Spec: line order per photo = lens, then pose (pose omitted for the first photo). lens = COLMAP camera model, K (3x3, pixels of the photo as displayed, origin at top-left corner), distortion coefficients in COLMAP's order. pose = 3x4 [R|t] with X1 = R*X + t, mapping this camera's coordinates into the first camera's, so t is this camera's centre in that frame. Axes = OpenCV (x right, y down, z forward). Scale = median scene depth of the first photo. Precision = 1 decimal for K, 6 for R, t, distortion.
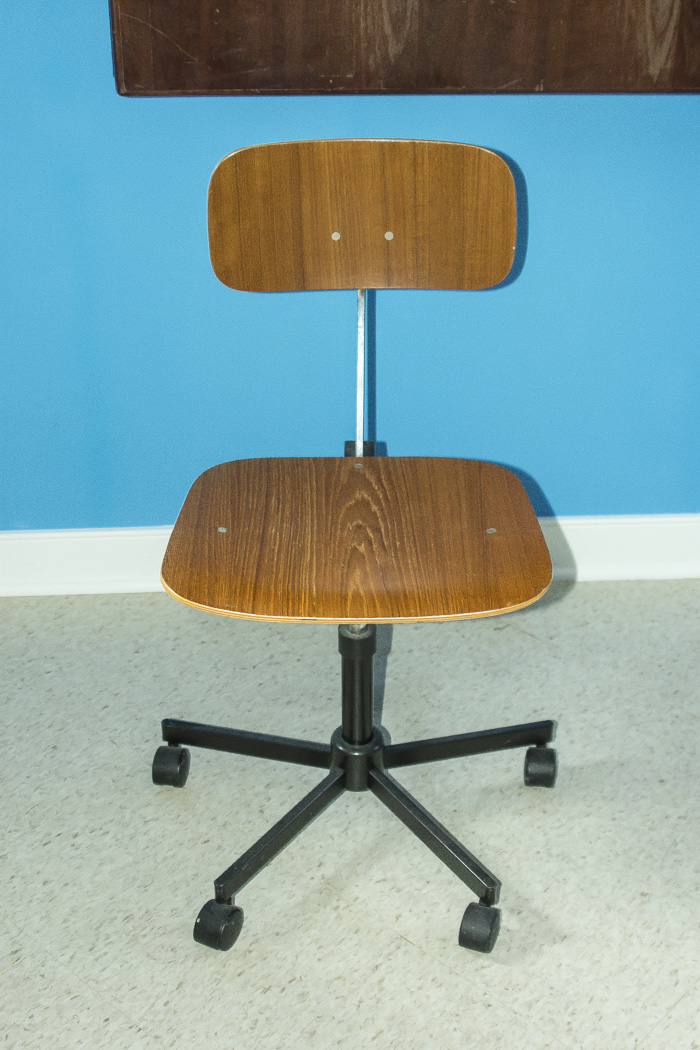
lens RADIAL K [[1604.8, 0, 350.0], [0, 1604.8, 525.0], [0, 0, 1]] dist [-0.001995, 0.005751]
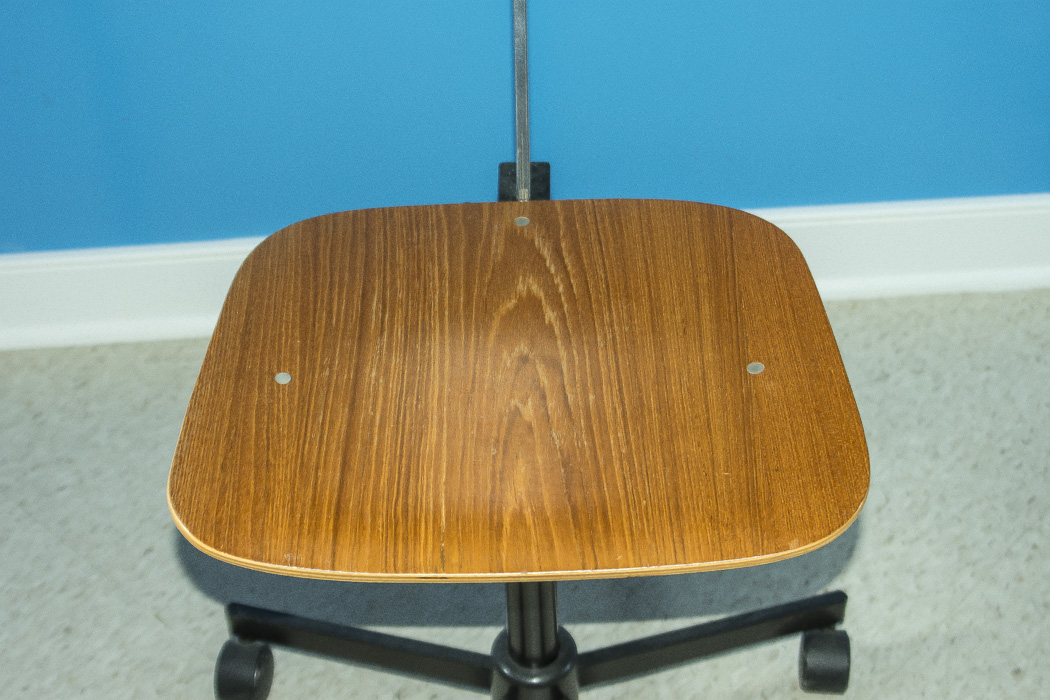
lens RADIAL K [[1768.3, 0, 525.0], [0, 1768.3, 350.0], [0, 0, 1]] dist [0.011988, 0.175960]
pose [[0.999473, -0.027500, -0.017275, 0.016078], [0.030509, 0.977397, 0.209198, -0.124905], [0.011132, -0.209615, 0.977721, 0.357502]]
